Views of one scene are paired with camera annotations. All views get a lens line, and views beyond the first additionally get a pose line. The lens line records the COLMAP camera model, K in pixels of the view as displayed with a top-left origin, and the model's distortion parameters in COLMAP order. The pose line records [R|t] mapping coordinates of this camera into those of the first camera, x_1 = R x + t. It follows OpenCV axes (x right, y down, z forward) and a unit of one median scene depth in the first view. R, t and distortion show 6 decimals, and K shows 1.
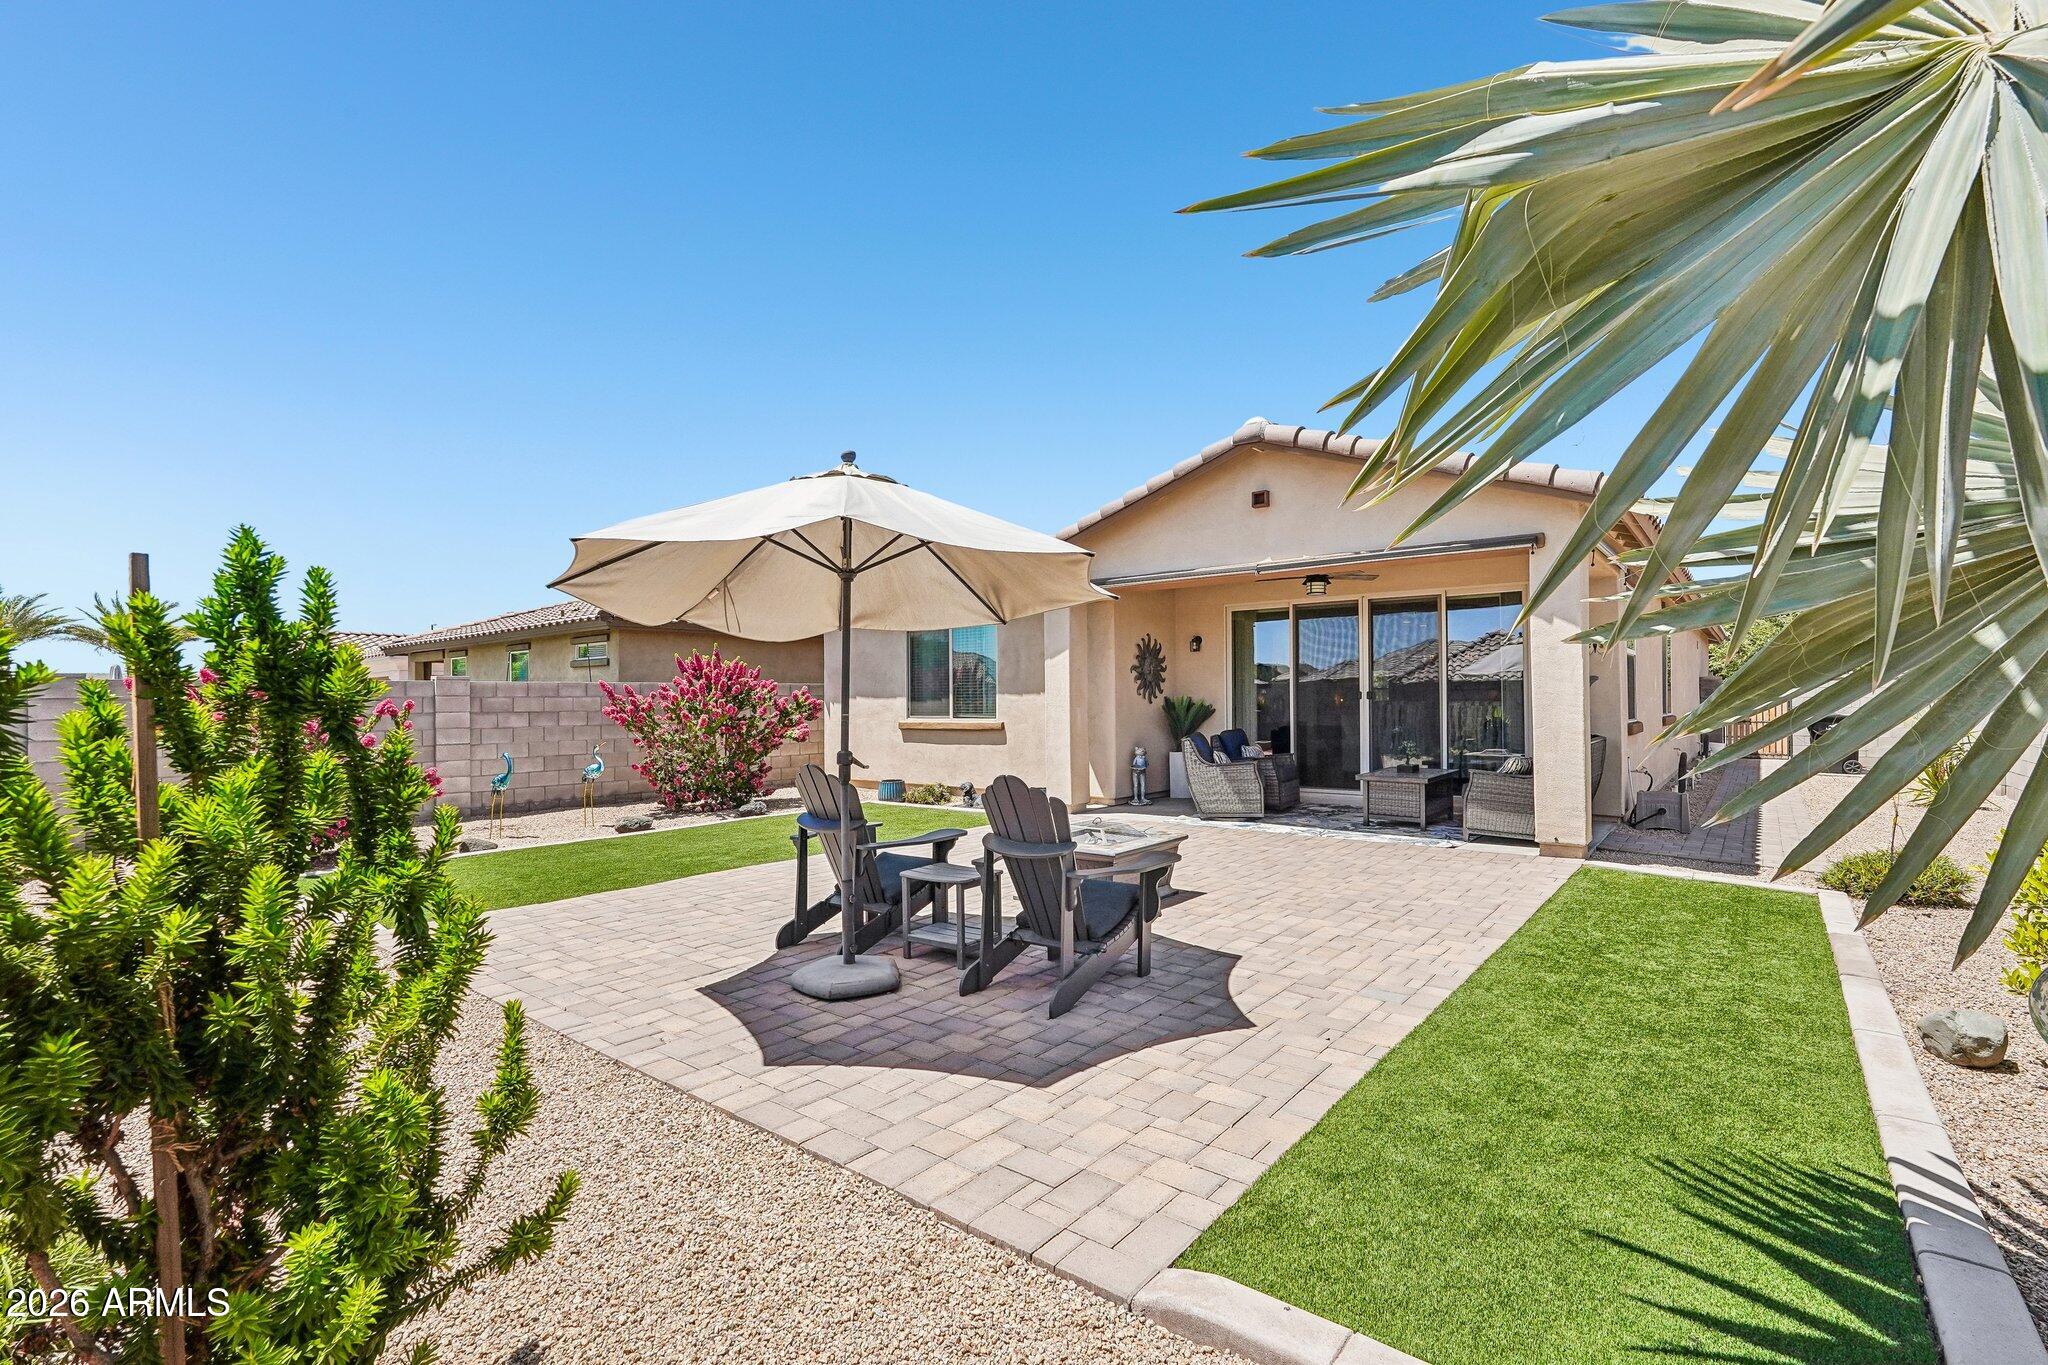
lens RADIAL K [[911.3, 0, 1012.3], [0, 911.3, 685.5], [0, 0, 1]] dist [0.011515, 0.001369]
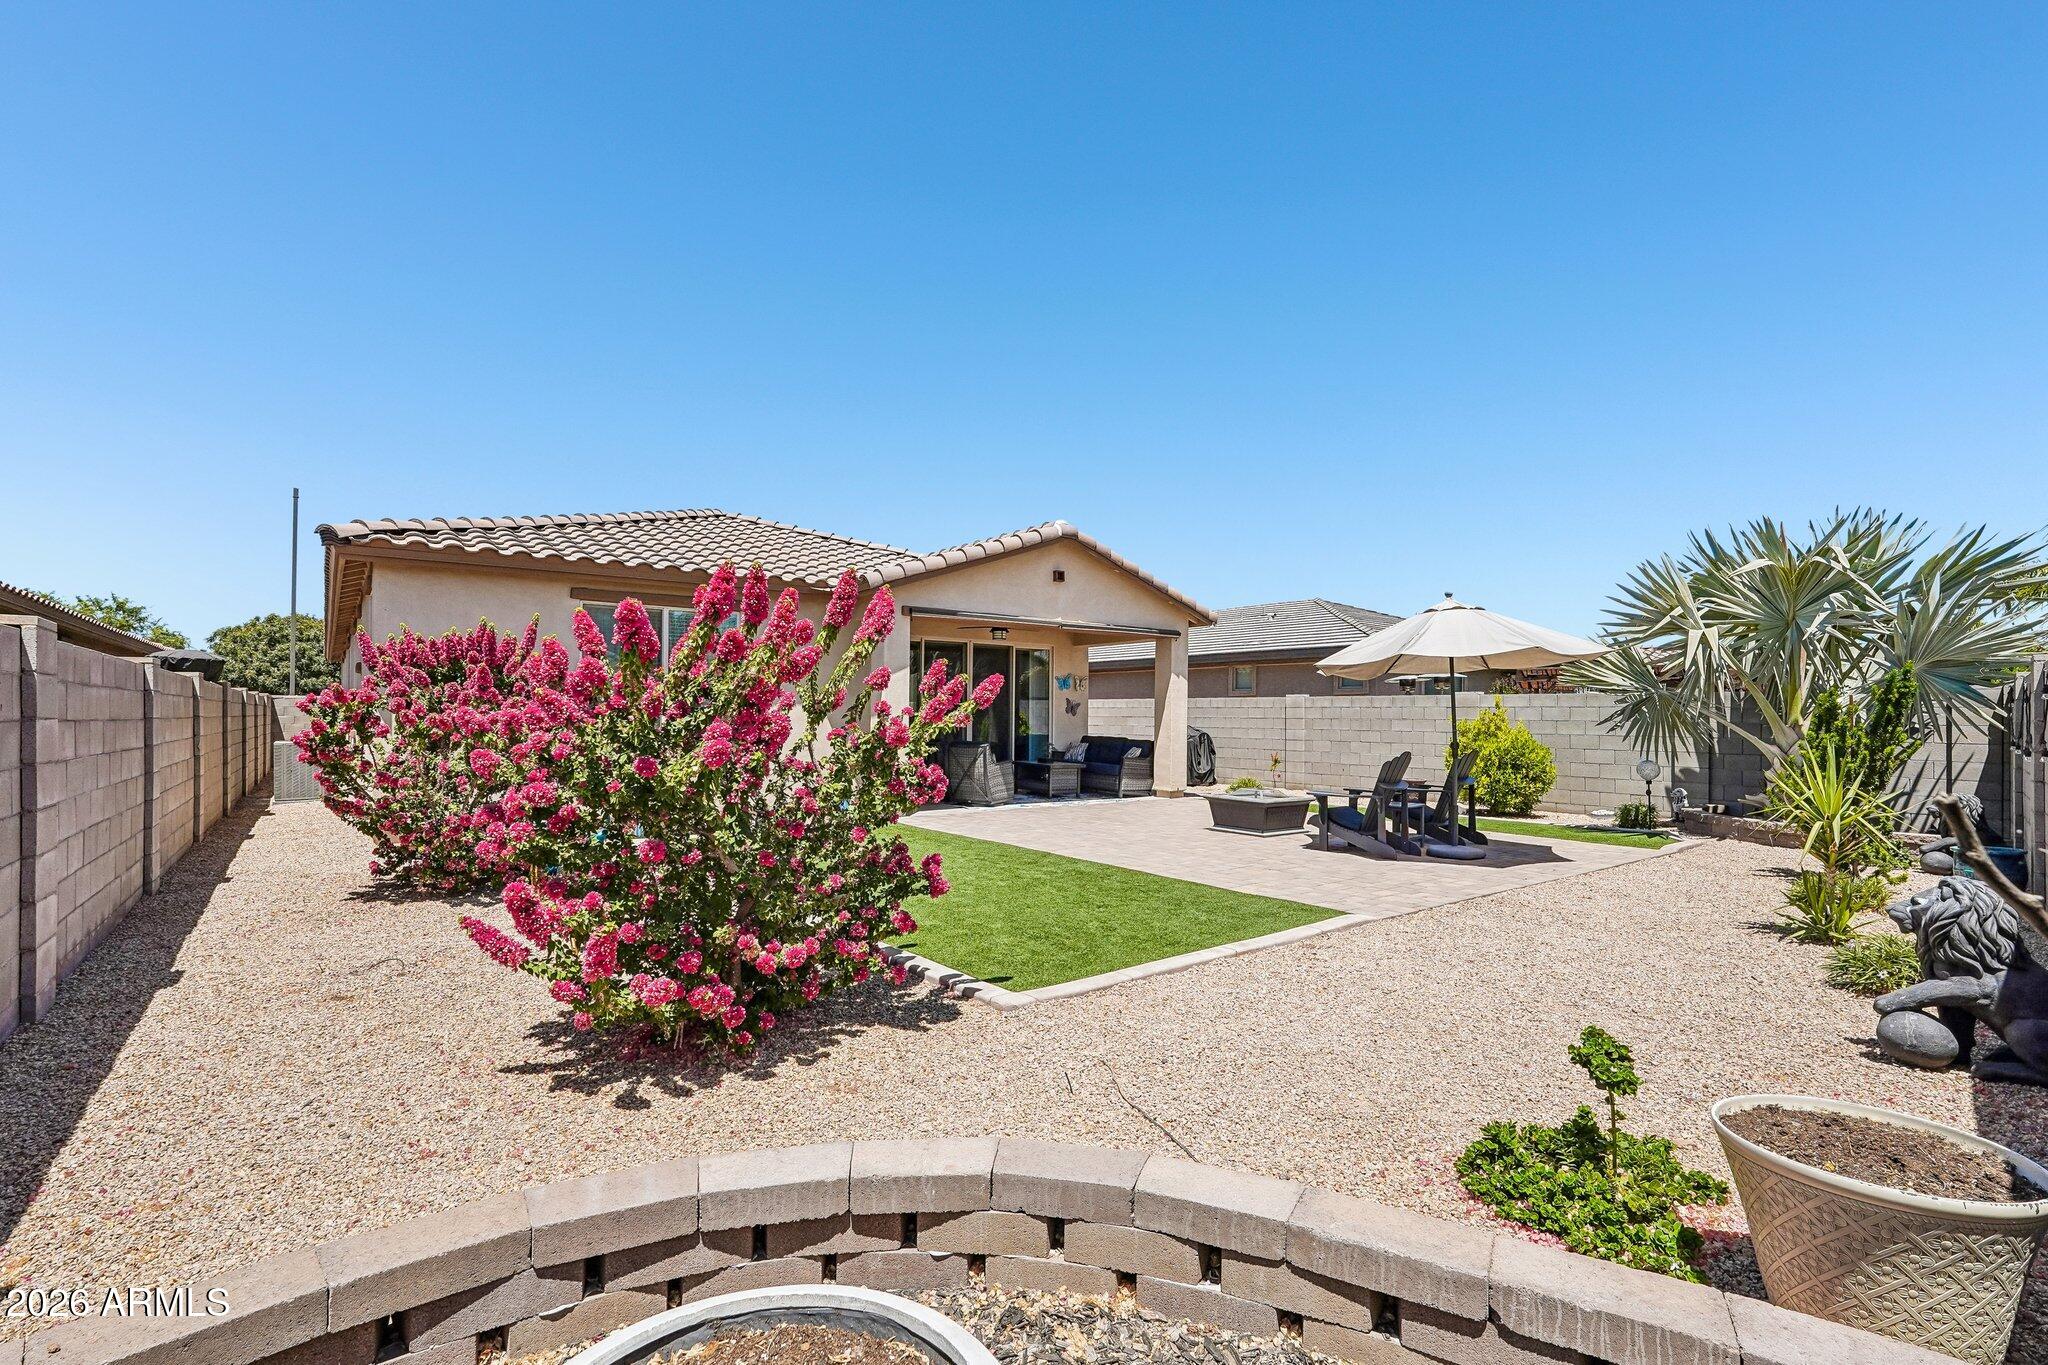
lens RADIAL K [[930.1, 0, 1024.3], [0, 930.1, 717.4], [0, 0, 1]] dist [0.002733, 0.000171]
pose [[0.234650, 0.007653, 0.972050, -0.979603], [-0.024916, 0.999688, -0.001856, 0.019832], [-0.971760, -0.023784, 0.234768, 0.588692]]
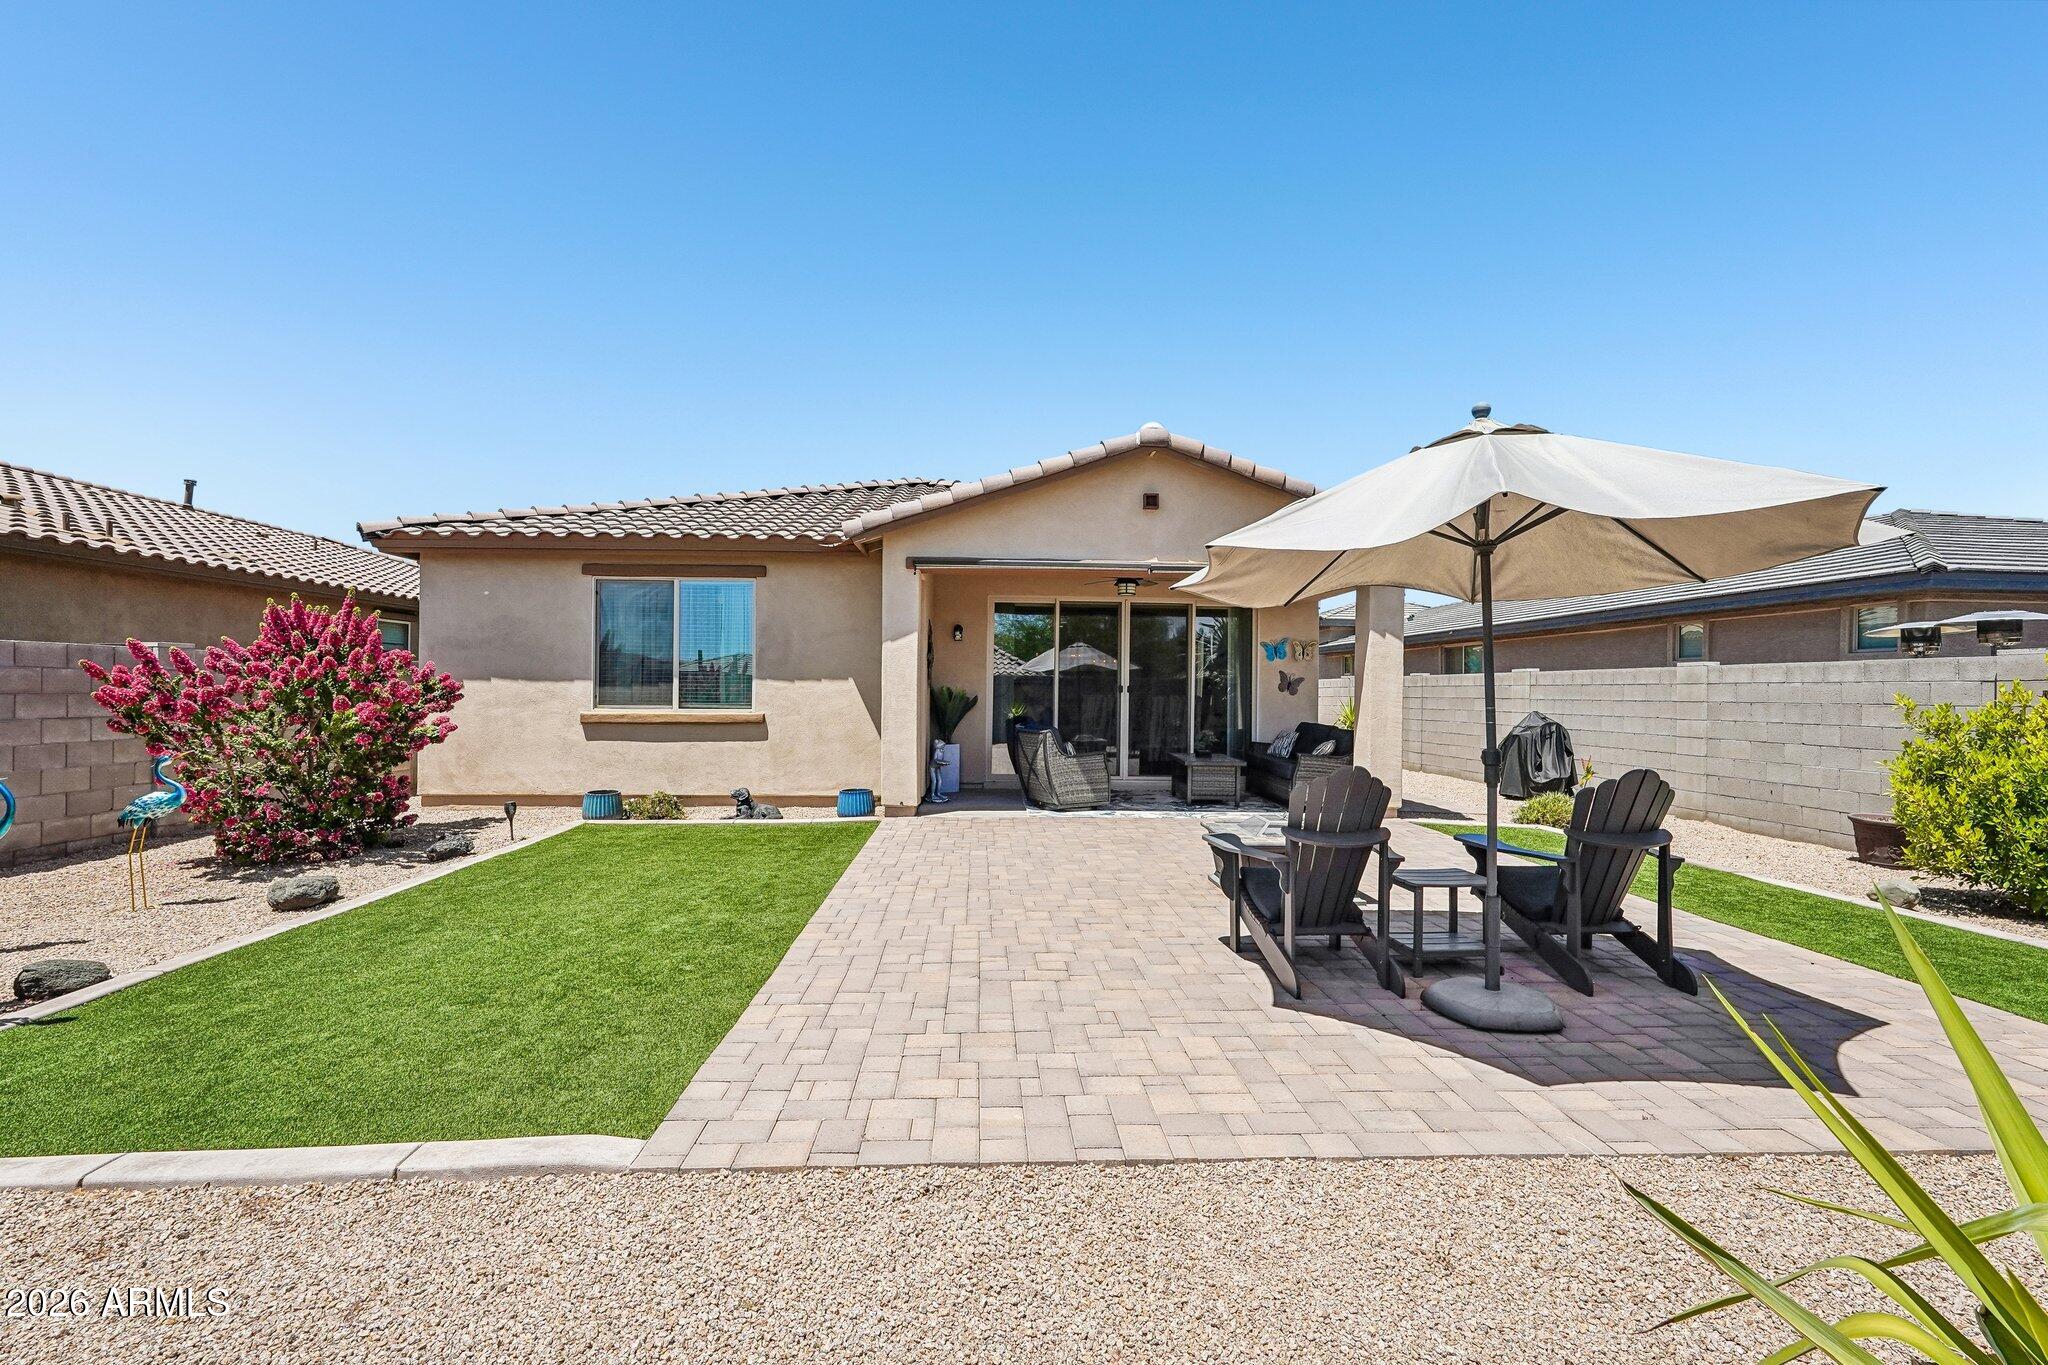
lens RADIAL K [[904.9, 0, 1021.7], [0, 904.9, 709.3], [0, 0, 1]] dist [-0.002924, -0.000421]
pose [[0.746734, 0.001834, 0.665121, -0.443067], [-0.027536, 0.999224, 0.028160, 0.007555], [-0.664553, -0.039343, 0.746205, 0.263730]]
